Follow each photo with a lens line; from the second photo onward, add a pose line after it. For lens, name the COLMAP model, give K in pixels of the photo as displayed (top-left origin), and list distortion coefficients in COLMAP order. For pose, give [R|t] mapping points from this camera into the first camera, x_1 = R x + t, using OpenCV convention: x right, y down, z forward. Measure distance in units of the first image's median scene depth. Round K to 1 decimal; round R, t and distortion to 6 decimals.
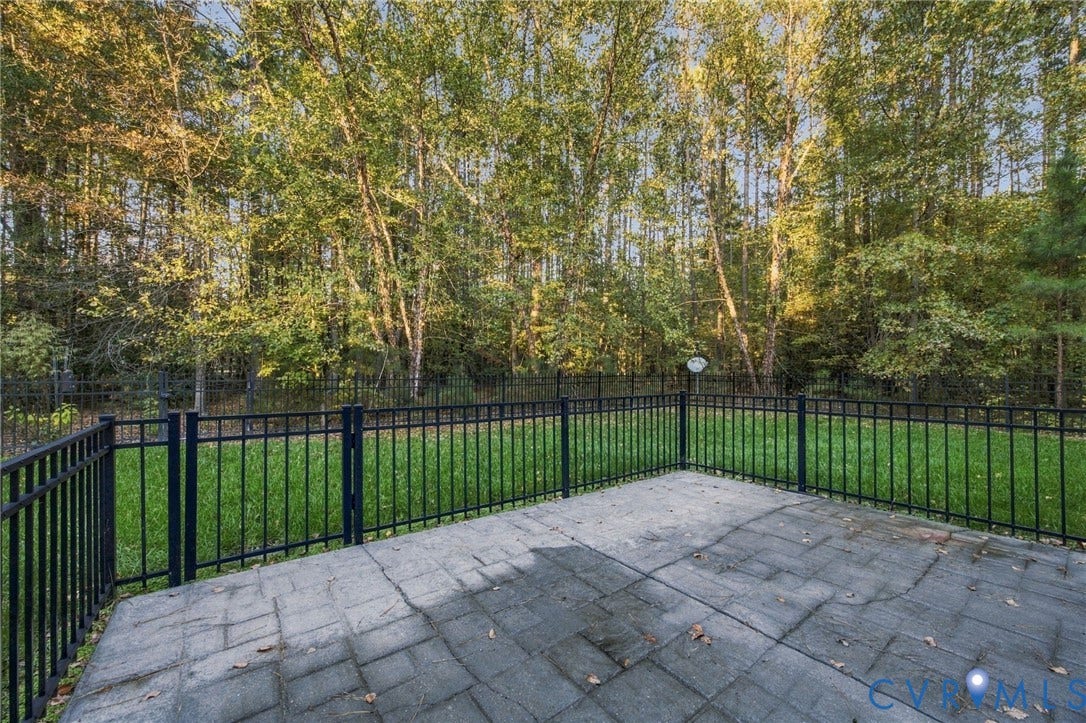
lens RADIAL K [[421.0, 0, 549.0], [0, 421.0, 370.9], [0, 0, 1]] dist [-0.001730, -0.000003]
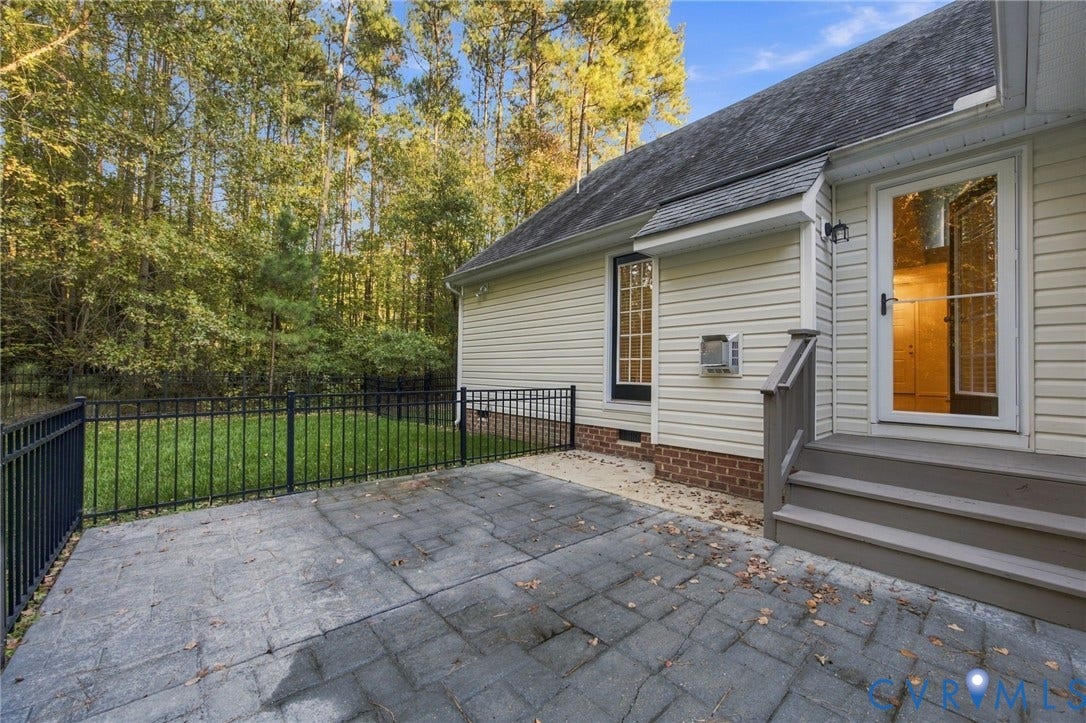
lens RADIAL K [[421.0, 0, 549.0], [0, 421.0, 364.8], [0, 0, 1]] dist [-0.001730, -0.000003]
pose [[-0.063099, 0.013242, 0.997919, -0.555223], [-0.011341, 0.999838, -0.013985, 0.000533], [-0.997943, -0.012200, -0.062938, 0.646028]]
